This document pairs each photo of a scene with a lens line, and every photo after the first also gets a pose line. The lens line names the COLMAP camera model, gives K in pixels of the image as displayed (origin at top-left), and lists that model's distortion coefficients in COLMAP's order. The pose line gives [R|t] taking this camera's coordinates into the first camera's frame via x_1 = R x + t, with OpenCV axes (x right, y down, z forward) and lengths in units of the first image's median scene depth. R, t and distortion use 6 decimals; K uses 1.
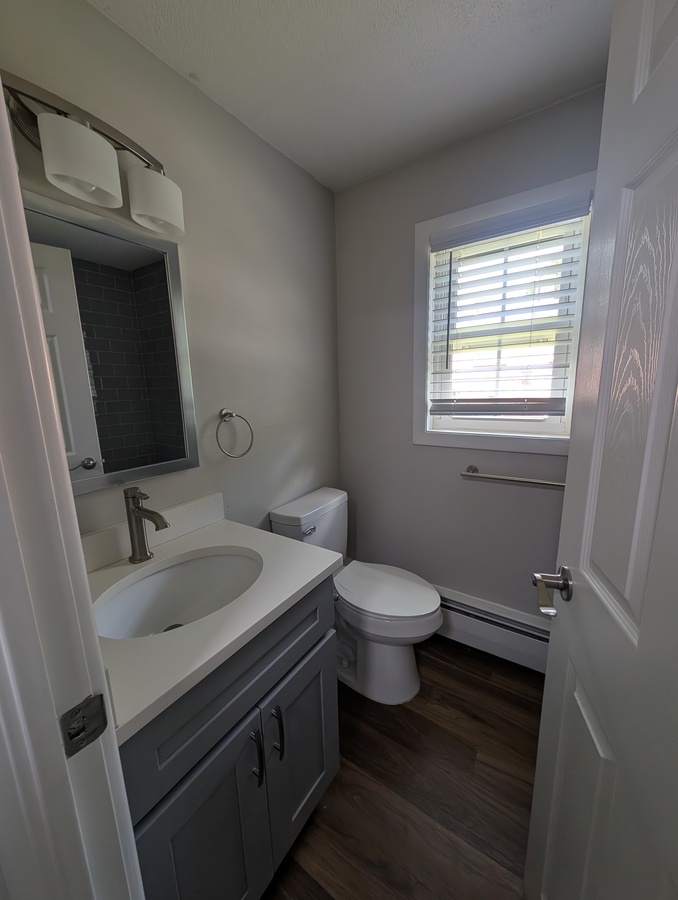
lens RADIAL K [[347.8, 0, 335.0], [0, 347.8, 453.2], [0, 0, 1]] dist [0.014972, -0.000437]
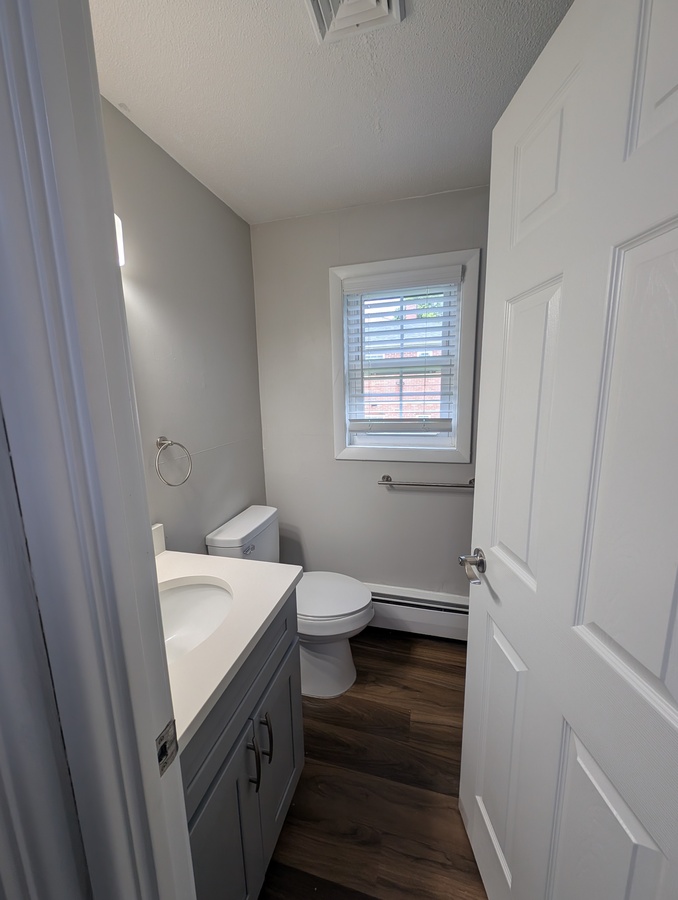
lens RADIAL K [[347.8, 0, 335.0], [0, 347.8, 453.2], [0, 0, 1]] dist [0.014972, -0.000437]
pose [[0.947373, -0.048496, 0.316437, -0.155154], [0.057130, 0.998203, -0.018058, -0.031709], [-0.314993, 0.035185, 0.948442, -0.075141]]
